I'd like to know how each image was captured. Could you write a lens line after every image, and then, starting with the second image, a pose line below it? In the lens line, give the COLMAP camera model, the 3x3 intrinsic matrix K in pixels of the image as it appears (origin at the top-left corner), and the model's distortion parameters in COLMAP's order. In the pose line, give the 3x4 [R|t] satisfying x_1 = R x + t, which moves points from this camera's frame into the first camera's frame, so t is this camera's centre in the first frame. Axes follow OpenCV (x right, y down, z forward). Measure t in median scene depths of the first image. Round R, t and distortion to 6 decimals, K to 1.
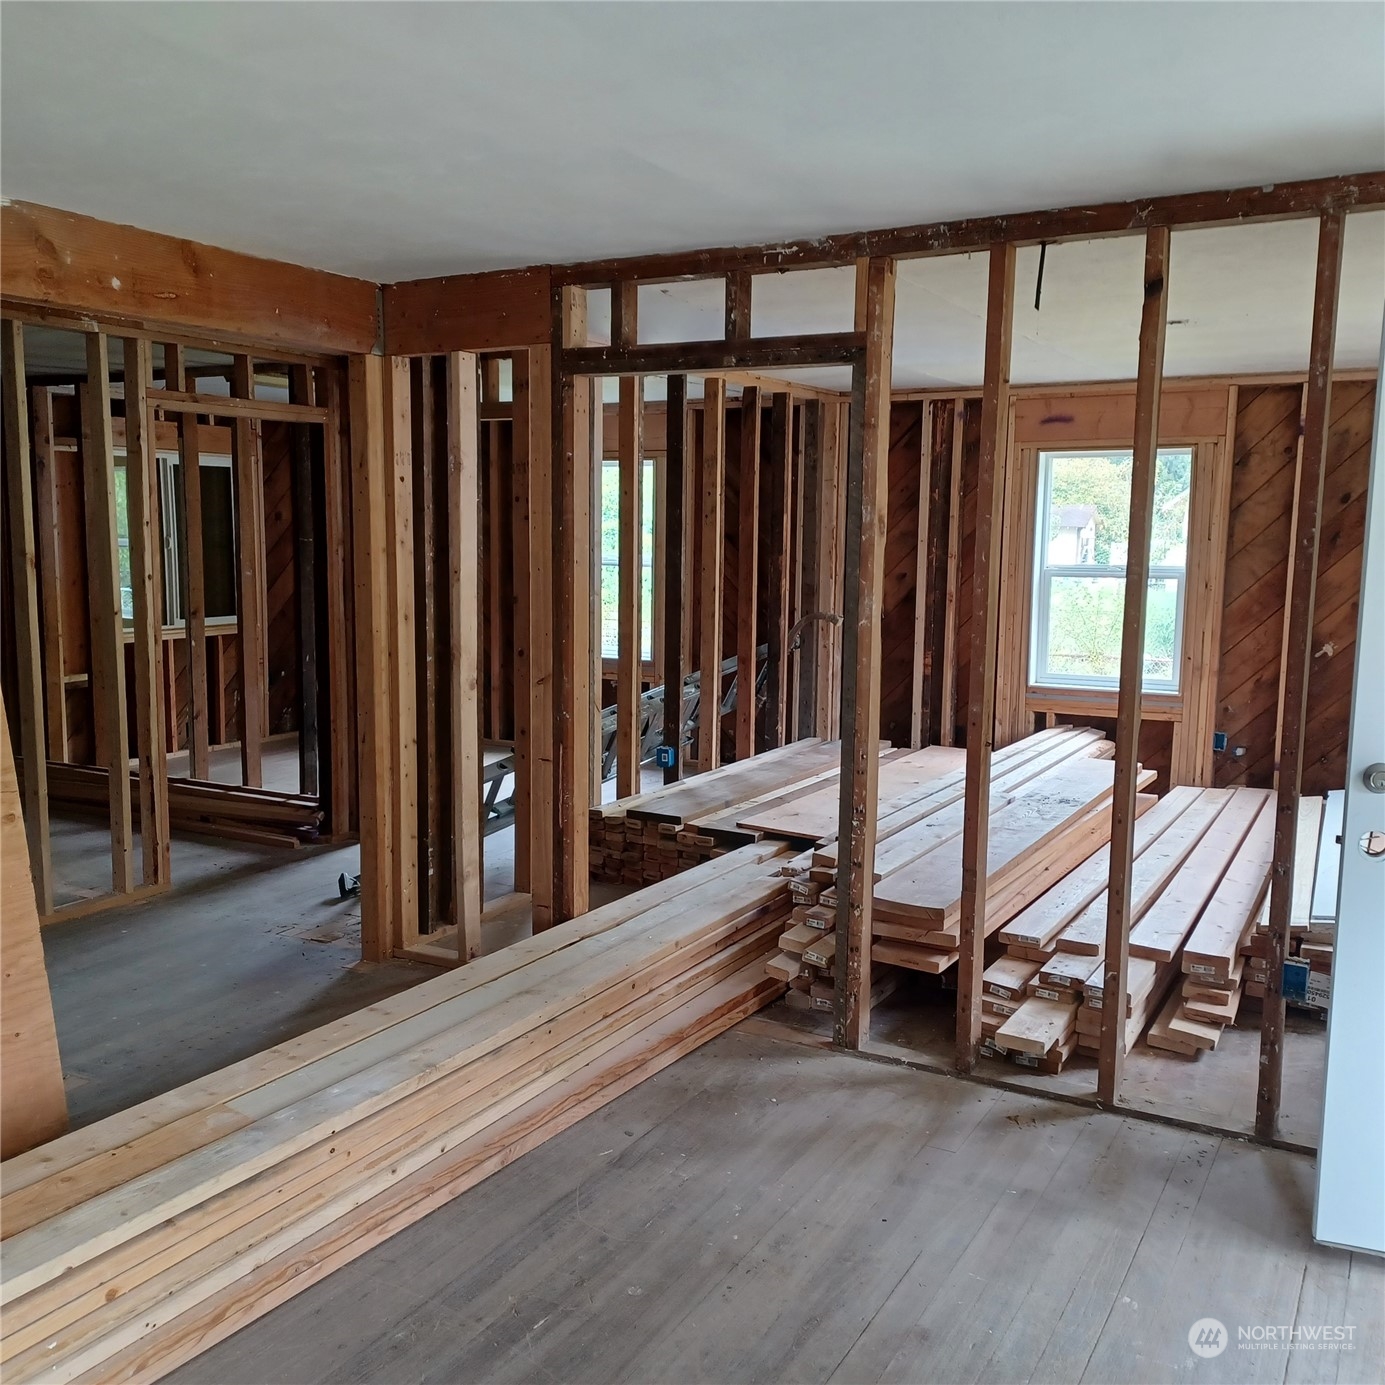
lens RADIAL K [[1340.3, 0, 694.0], [0, 1340.3, 712.5], [0, 0, 1]] dist [0.143259, -0.261949]
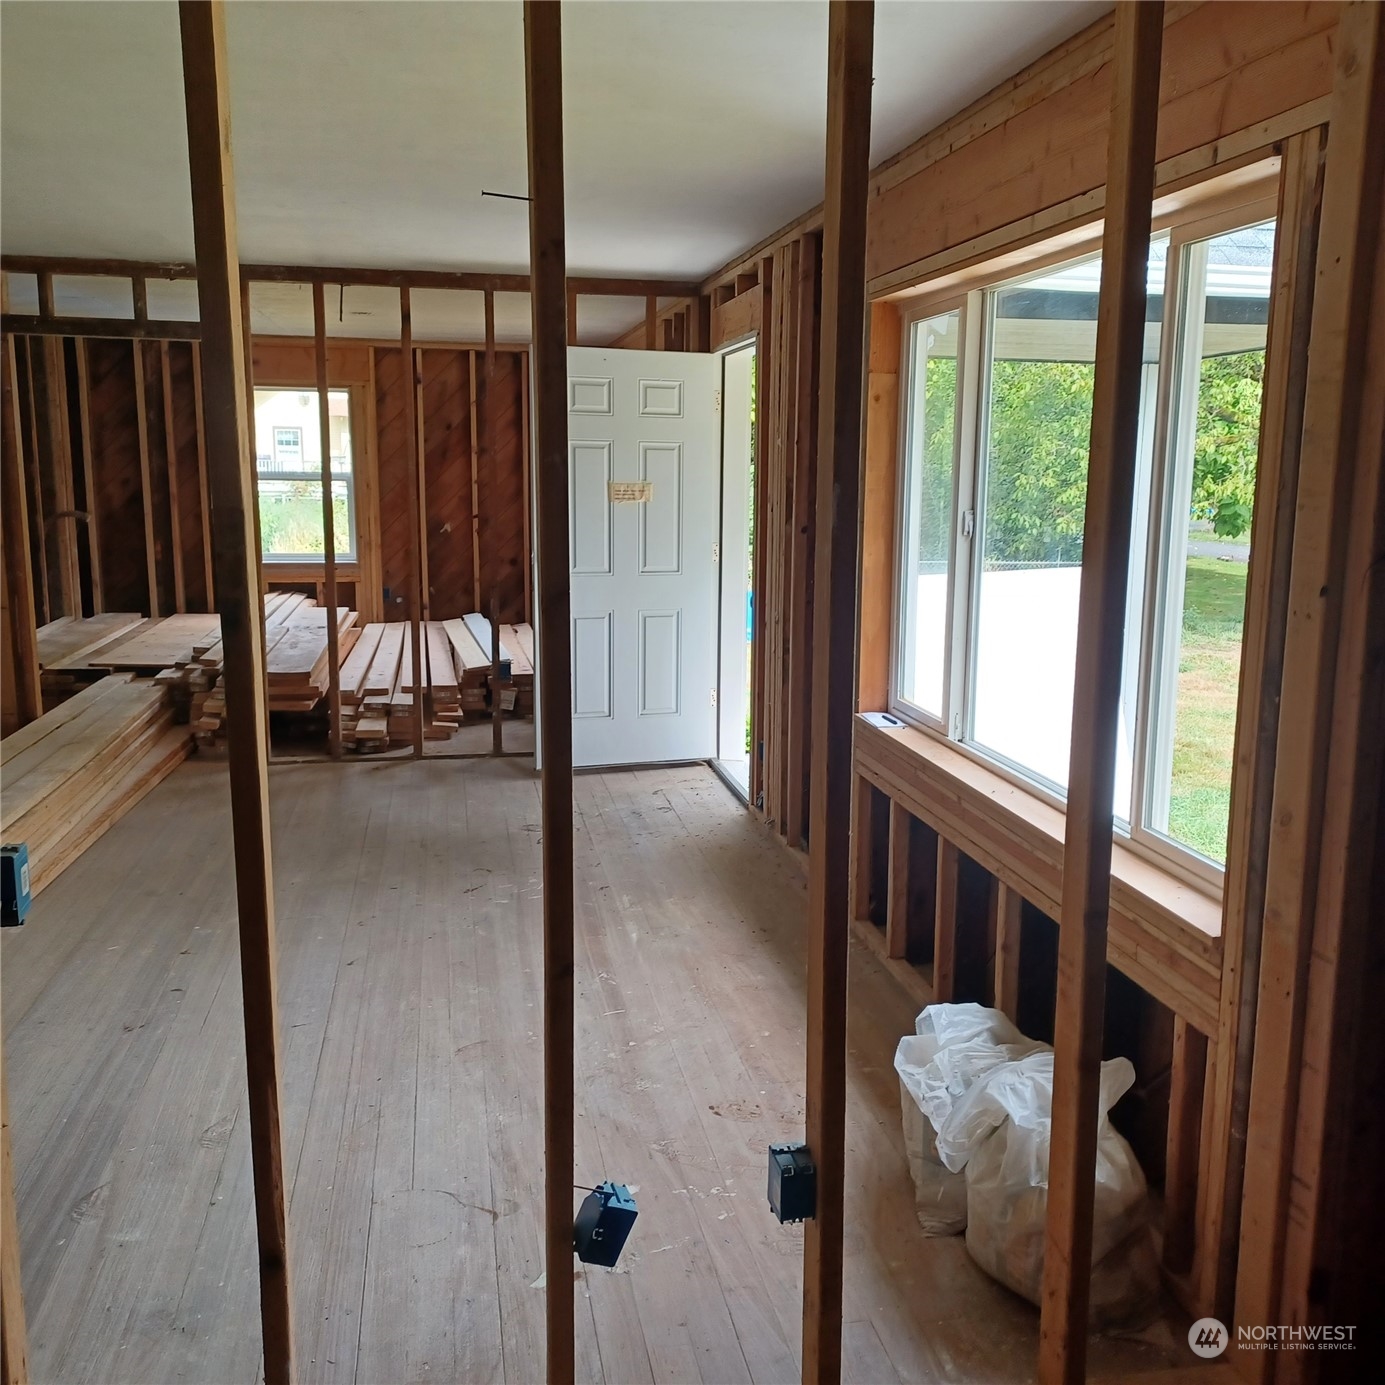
lens RADIAL K [[1340.3, 0, 694.0], [0, 1340.3, 712.5], [0, 0, 1]] dist [0.143259, -0.261949]
pose [[0.775183, -0.119156, 0.620397, -0.303850], [0.081460, 0.992706, 0.088880, 0.051354], [-0.626462, -0.018361, 0.779236, -0.379252]]
